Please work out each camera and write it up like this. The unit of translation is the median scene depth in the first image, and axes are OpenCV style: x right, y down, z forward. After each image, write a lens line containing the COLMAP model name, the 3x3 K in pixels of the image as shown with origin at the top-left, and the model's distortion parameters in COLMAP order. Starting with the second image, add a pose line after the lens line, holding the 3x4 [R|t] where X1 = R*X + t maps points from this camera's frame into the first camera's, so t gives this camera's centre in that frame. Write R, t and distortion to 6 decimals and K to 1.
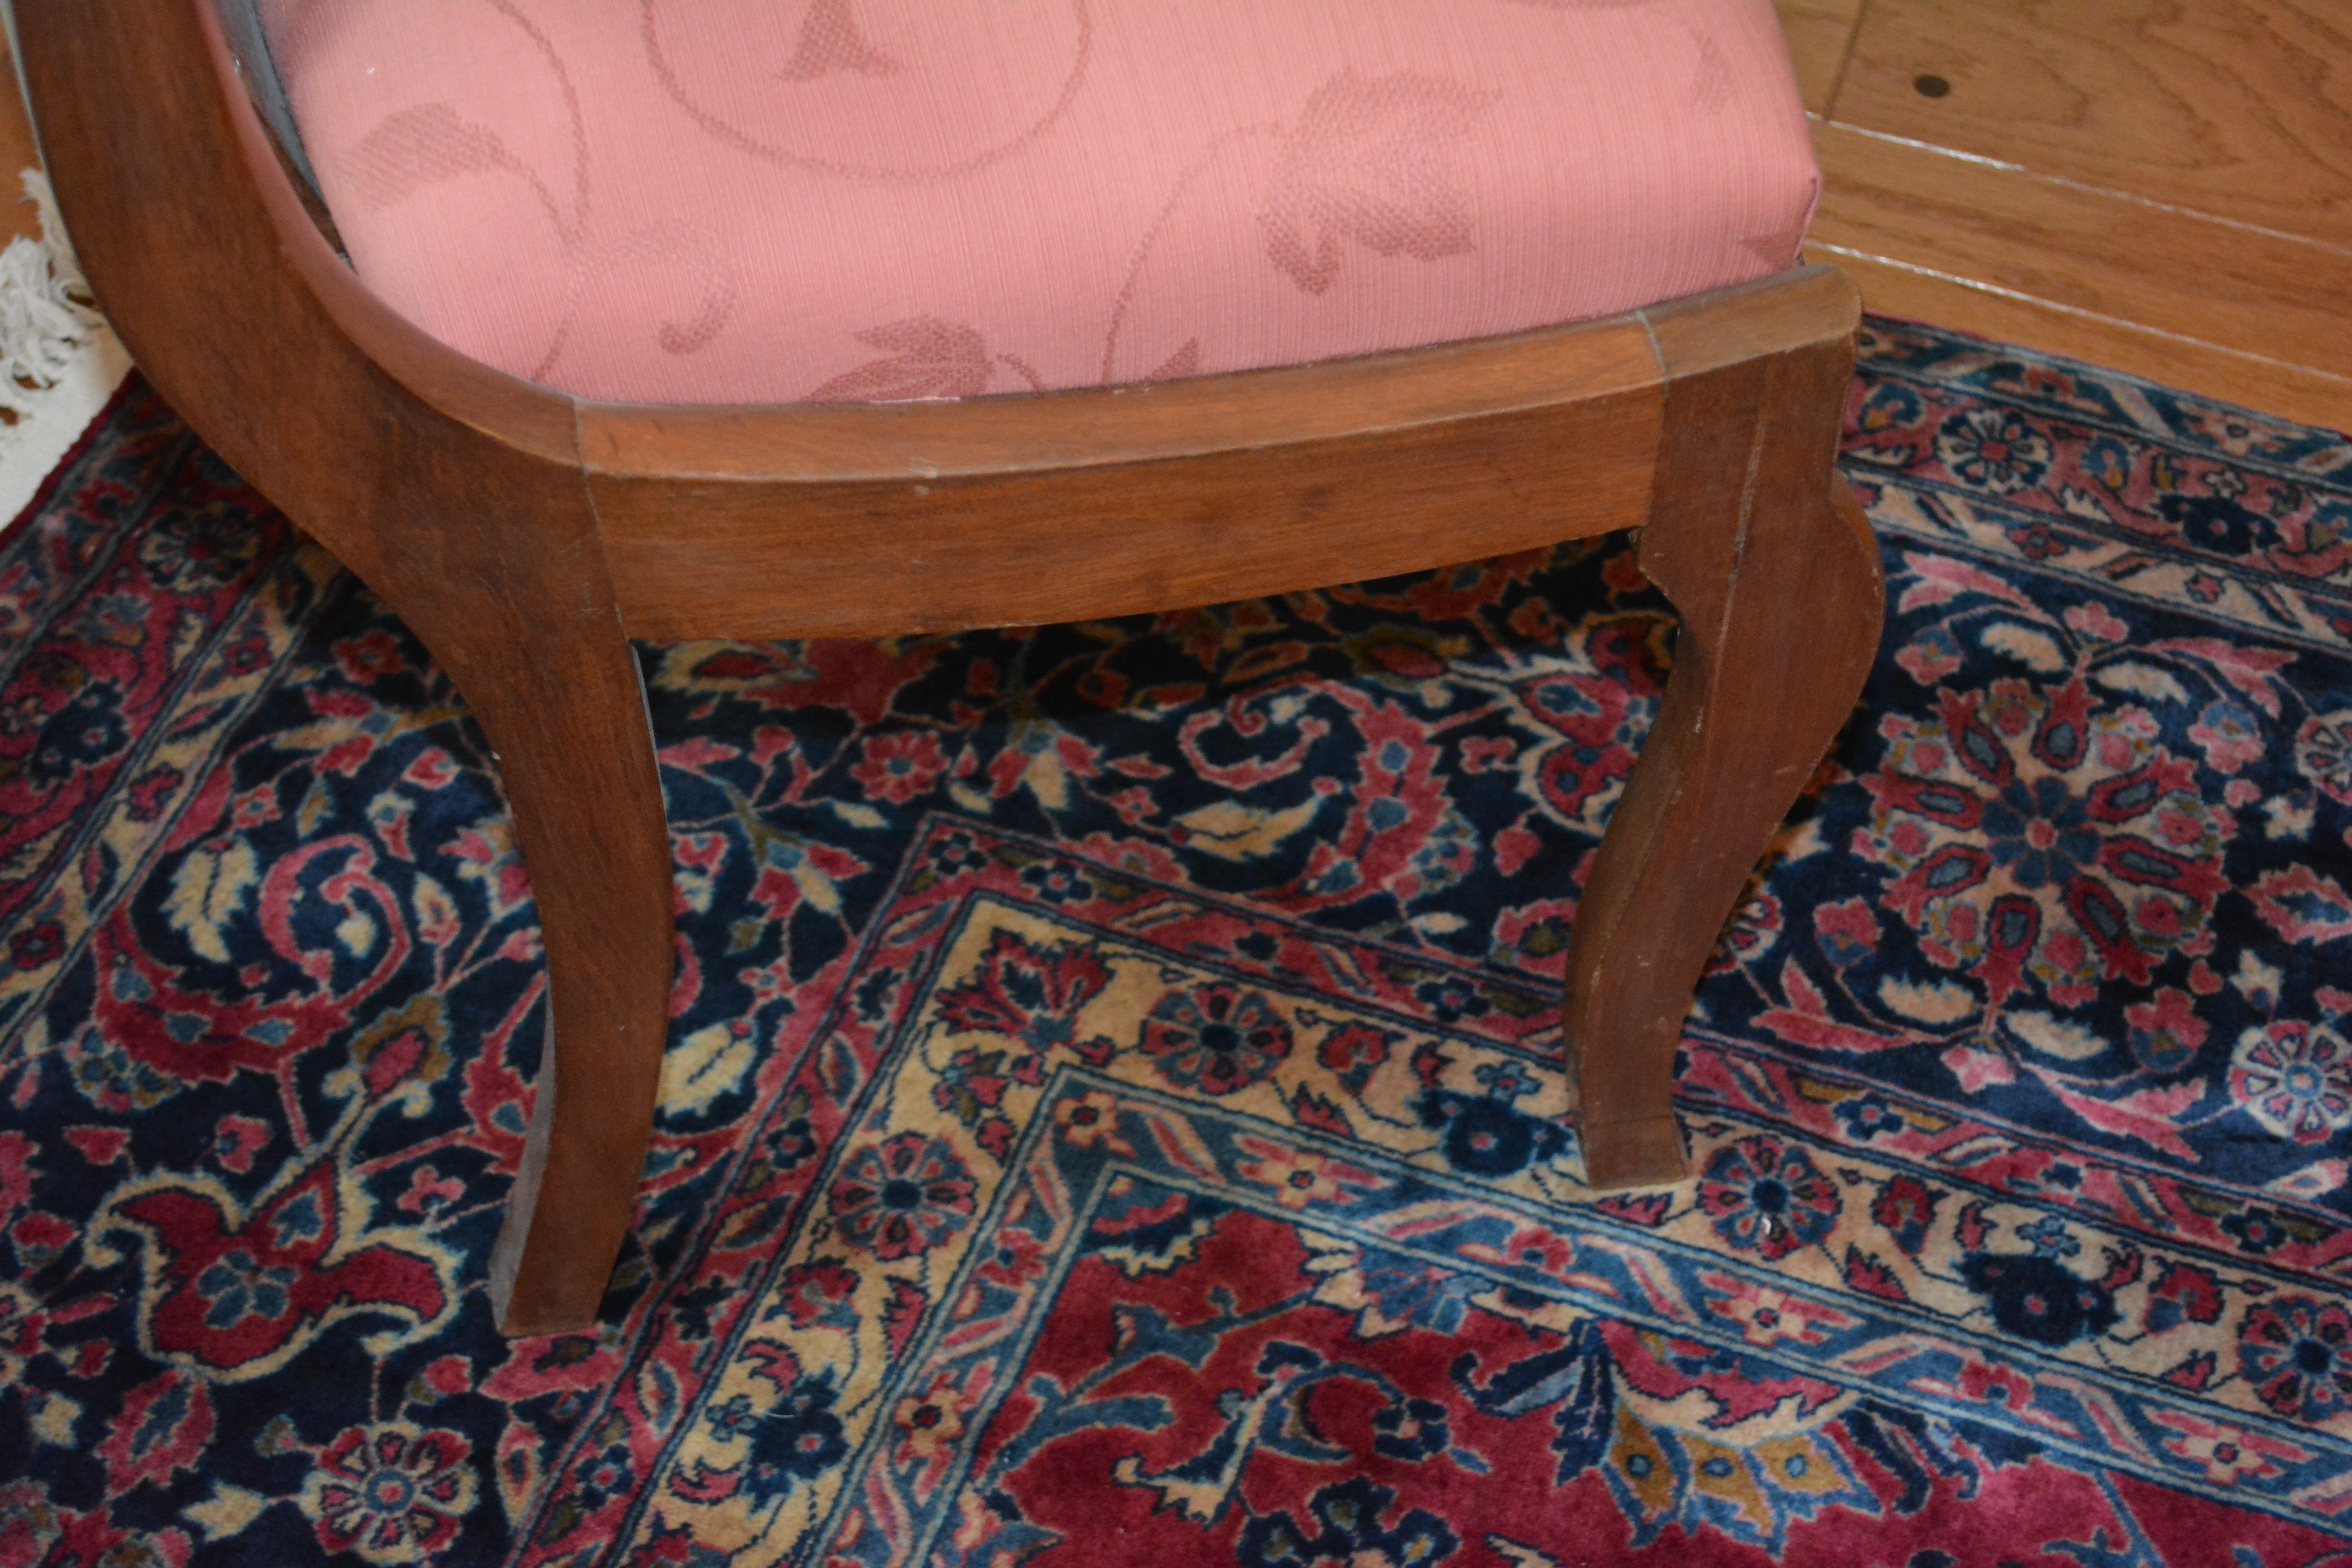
lens RADIAL K [[3701.6, 0, 1123.5], [0, 3701.6, 786.7], [0, 0, 1]] dist [-0.008595, 0.000000]
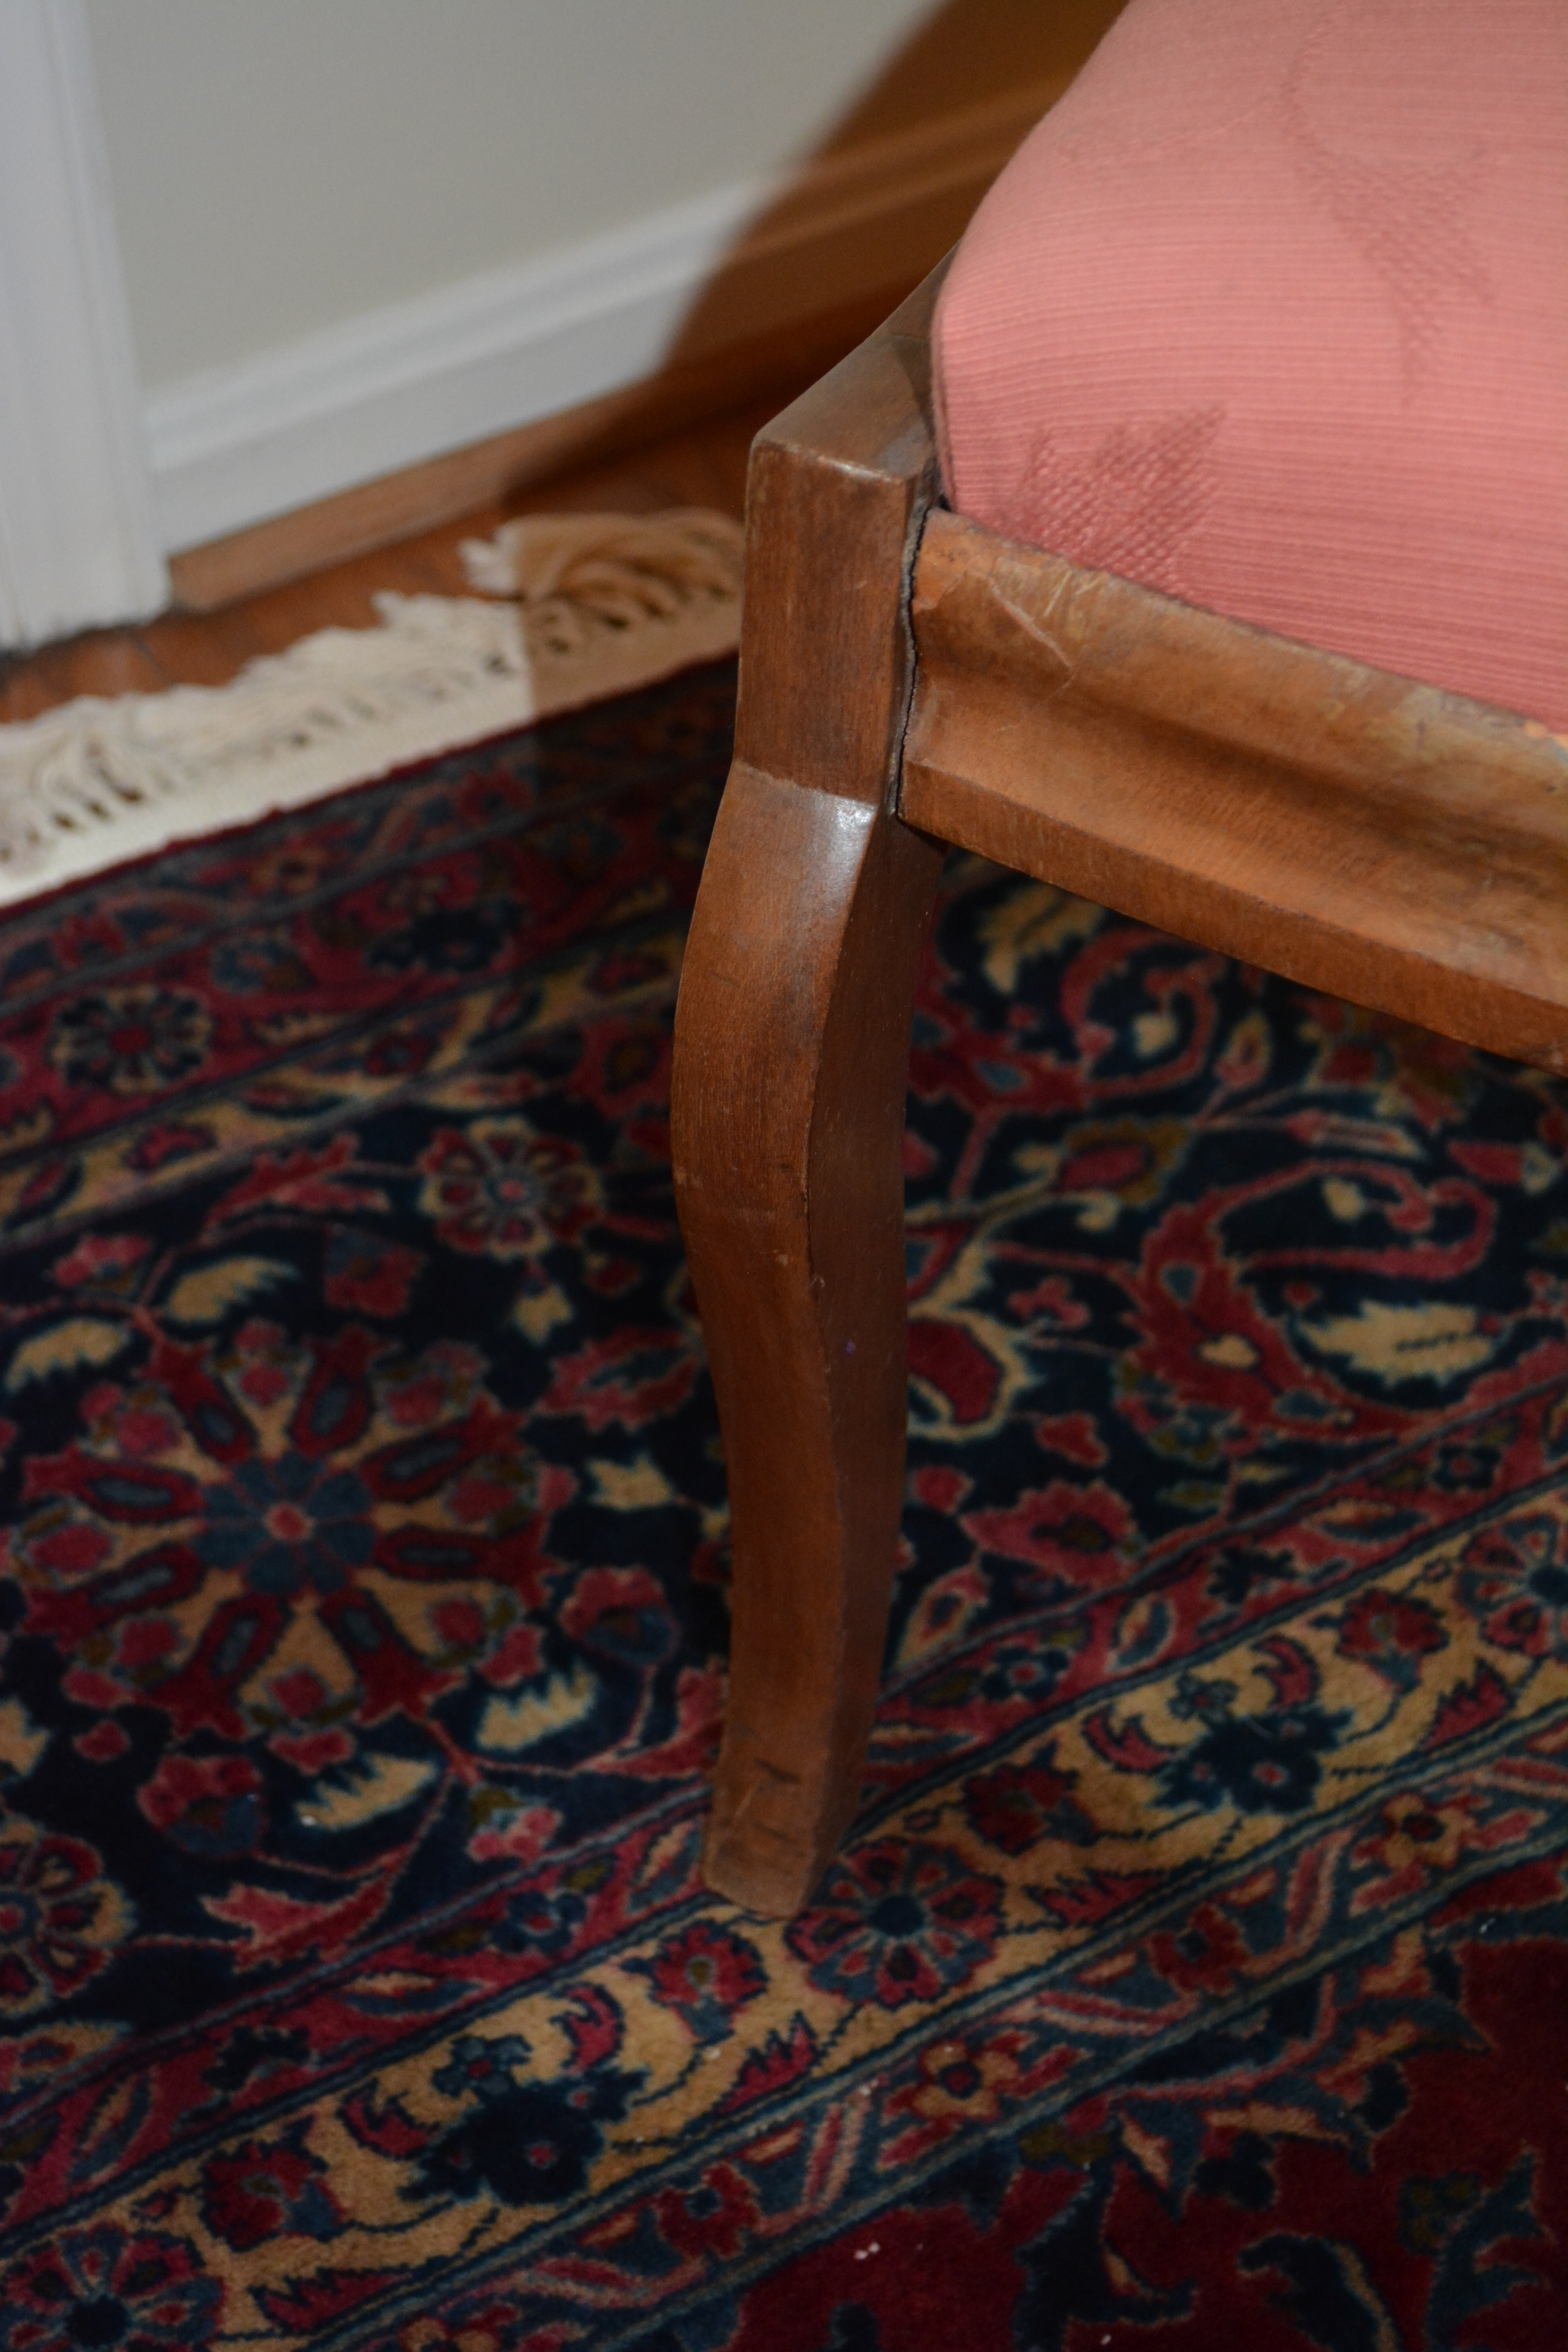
lens RADIAL K [[3590.6, 0, 804.1], [0, 3590.6, 1173.7], [0, 0, 1]] dist [0.001531, 0.000000]
pose [[0.787042, 0.425524, -0.446647, 0.112306], [-0.462487, 0.886142, 0.029280, 0.083652], [0.408252, 0.183524, 0.894231, 0.250741]]
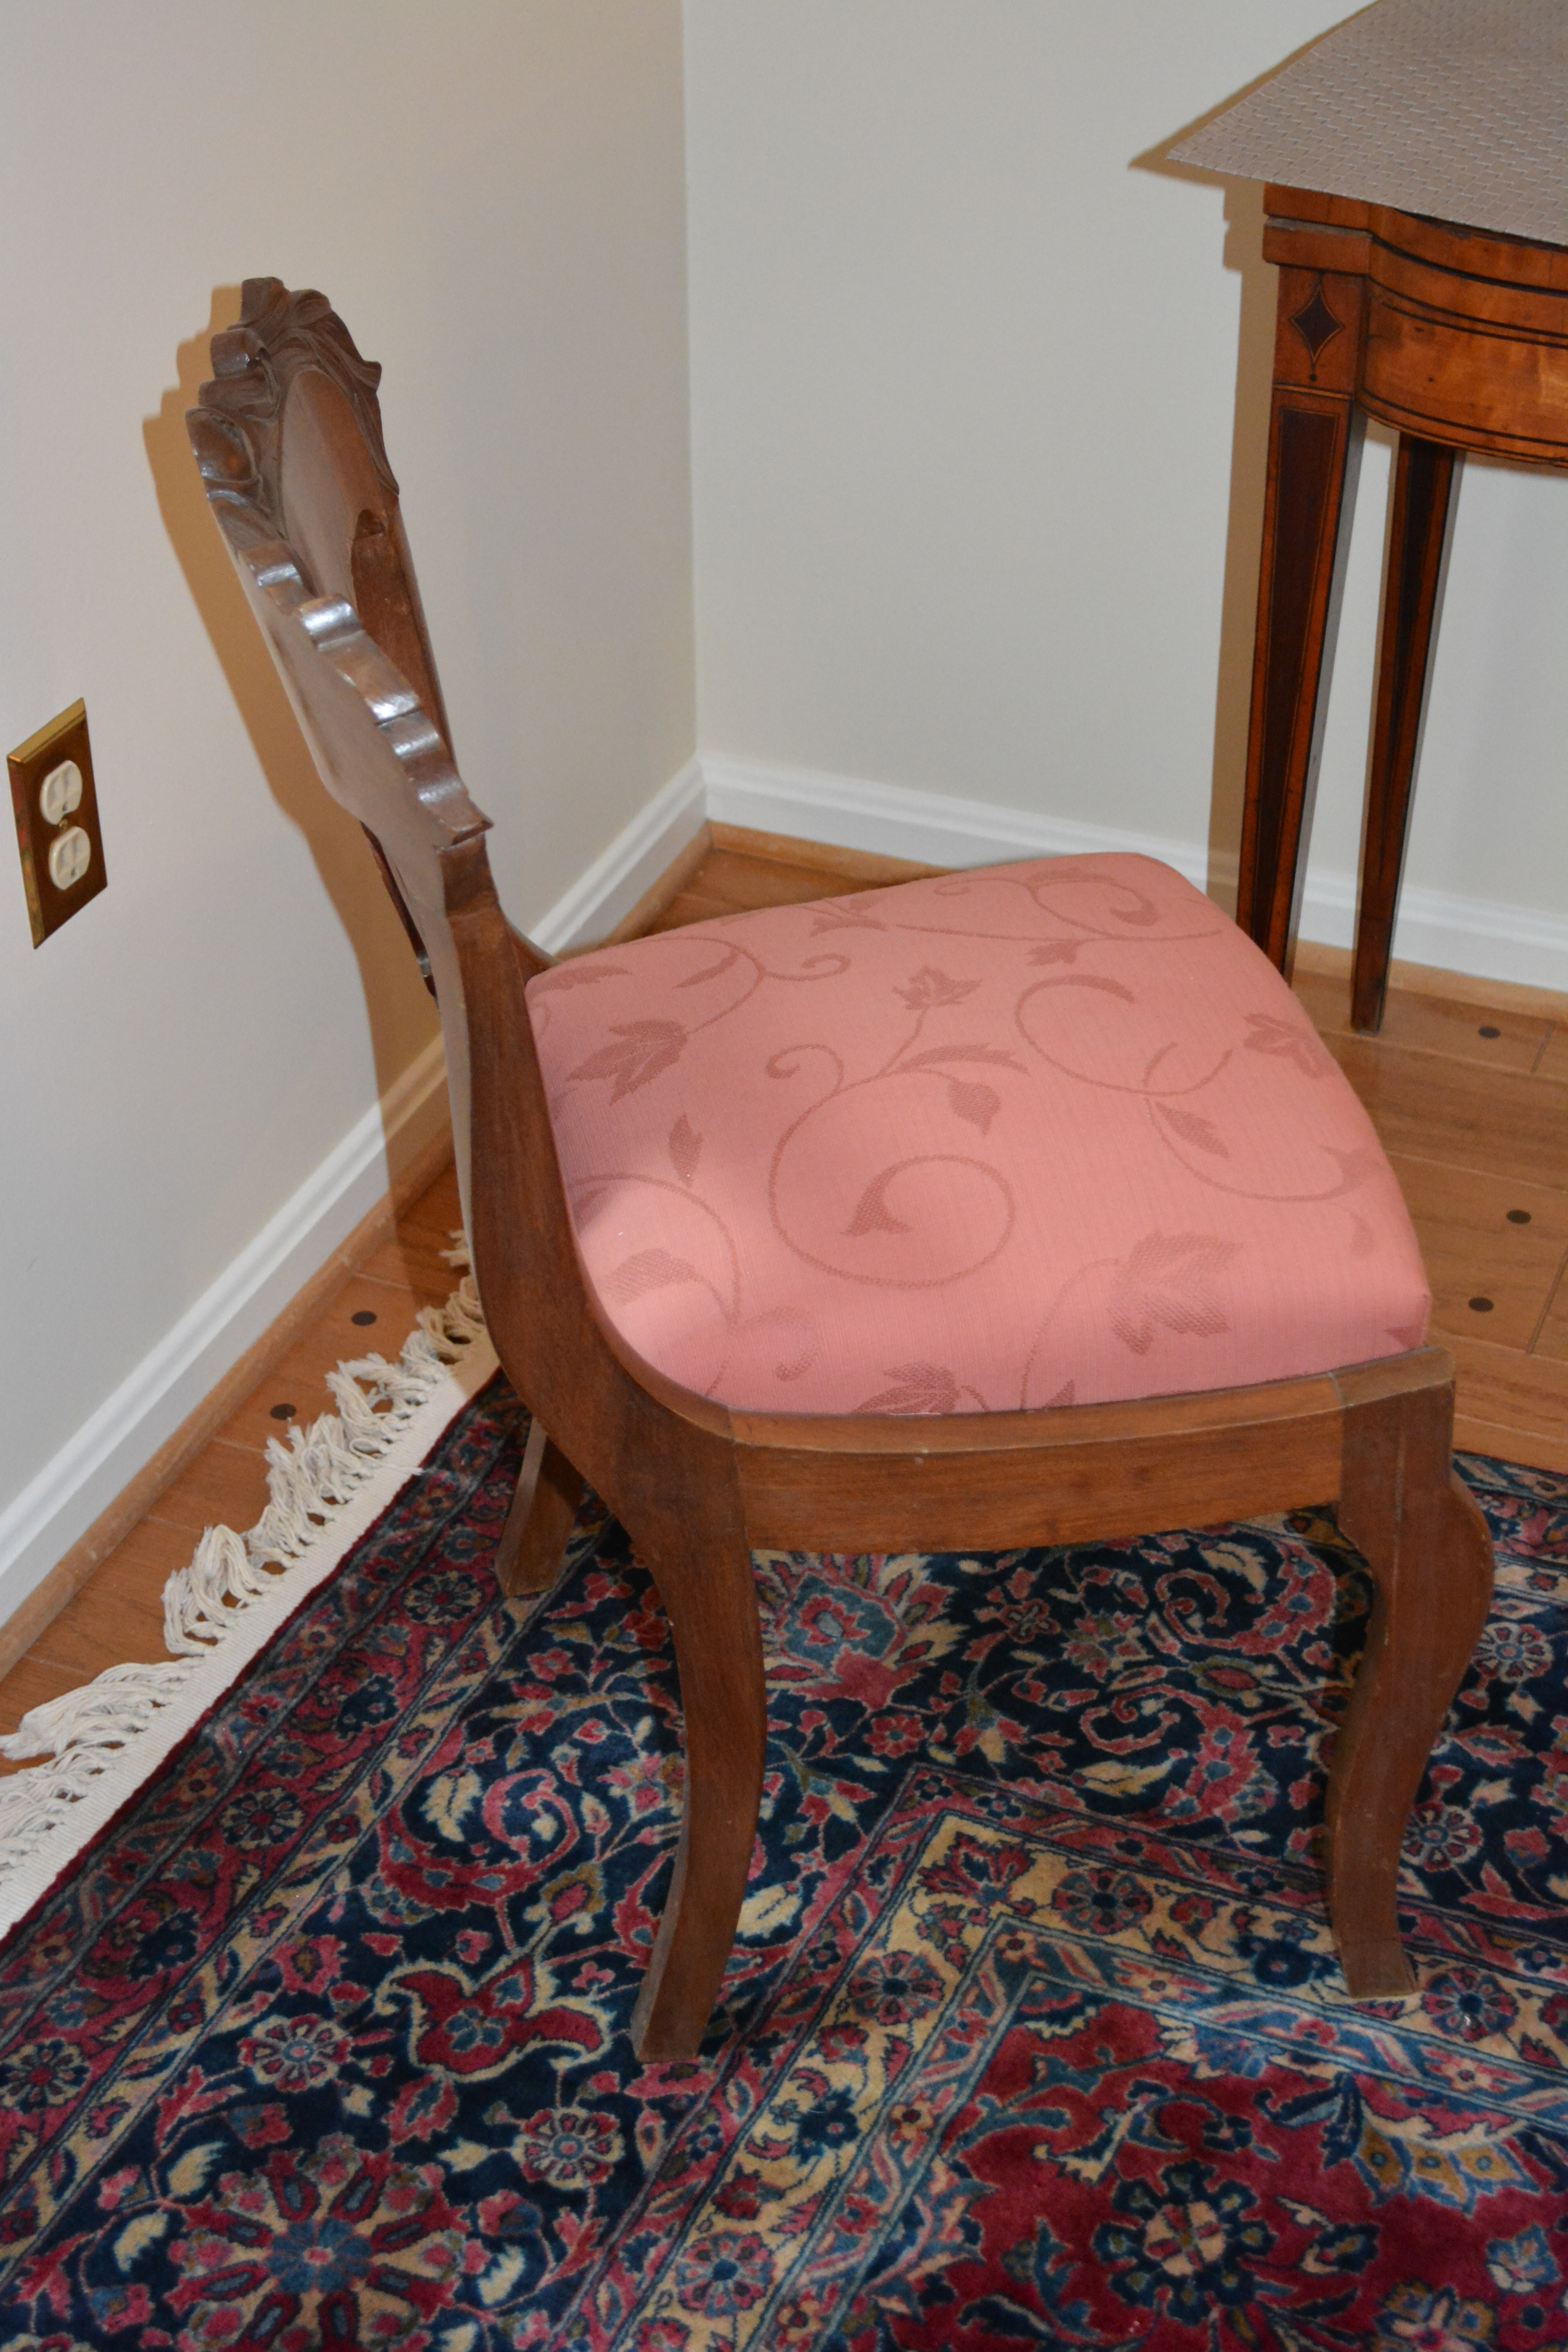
lens RADIAL K [[3503.2, 0, 769.0], [0, 3503.2, 1182.7], [0, 0, 1]] dist [-0.015545, 0.000000]
pose [[0.996134, -0.002743, -0.087801, 0.016040], [-0.021990, 0.959902, -0.279471, 0.194361], [0.085047, 0.280322, 0.956131, -0.482660]]
